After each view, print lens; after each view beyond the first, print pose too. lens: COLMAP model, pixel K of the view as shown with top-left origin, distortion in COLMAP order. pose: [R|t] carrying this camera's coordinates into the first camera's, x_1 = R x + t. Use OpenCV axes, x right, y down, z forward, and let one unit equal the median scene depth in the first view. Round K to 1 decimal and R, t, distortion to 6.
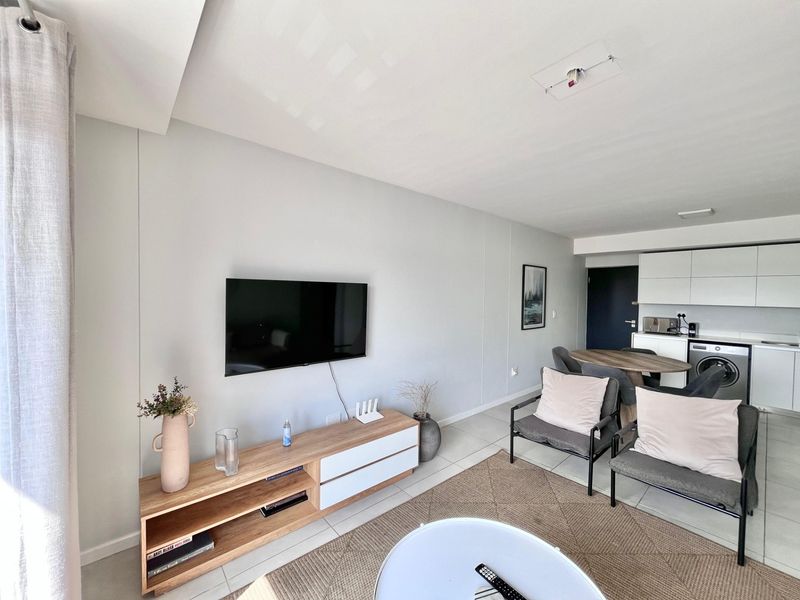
lens RADIAL K [[321.1, 0, 400.0], [0, 321.1, 300.0], [0, 0, 1]] dist [-0.006820, 0.000483]
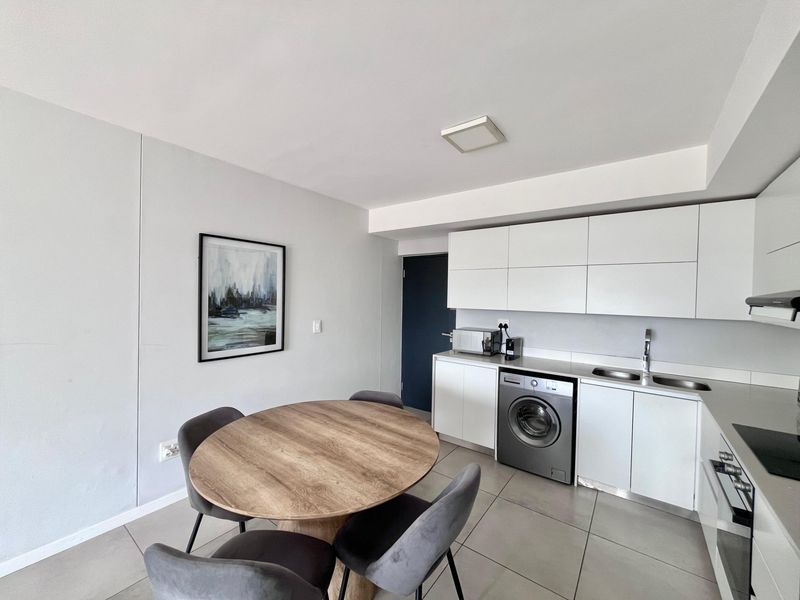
lens RADIAL K [[321.1, 0, 400.0], [0, 321.1, 300.0], [0, 0, 1]] dist [-0.006820, 0.000483]
pose [[0.976524, 0.002073, 0.215397, 0.560105], [-0.001337, 0.999993, -0.003562, -0.003683], [-0.215403, 0.003191, 0.976520, 0.417177]]
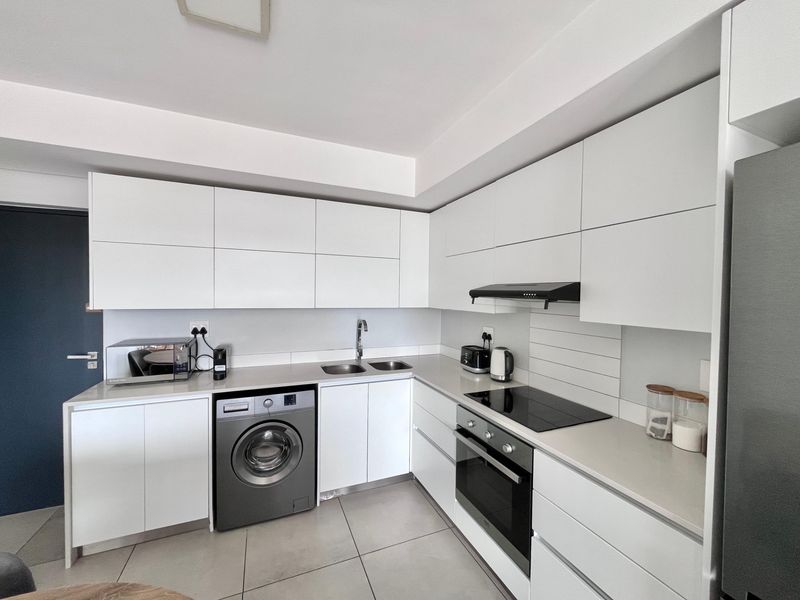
lens RADIAL K [[321.1, 0, 400.0], [0, 321.1, 300.0], [0, 0, 1]] dist [-0.006820, 0.000483]
pose [[0.306850, -0.030887, 0.951257, 0.562742], [0.011278, 0.999521, 0.028816, -0.008116], [-0.951691, 0.001886, 0.307051, 0.616245]]
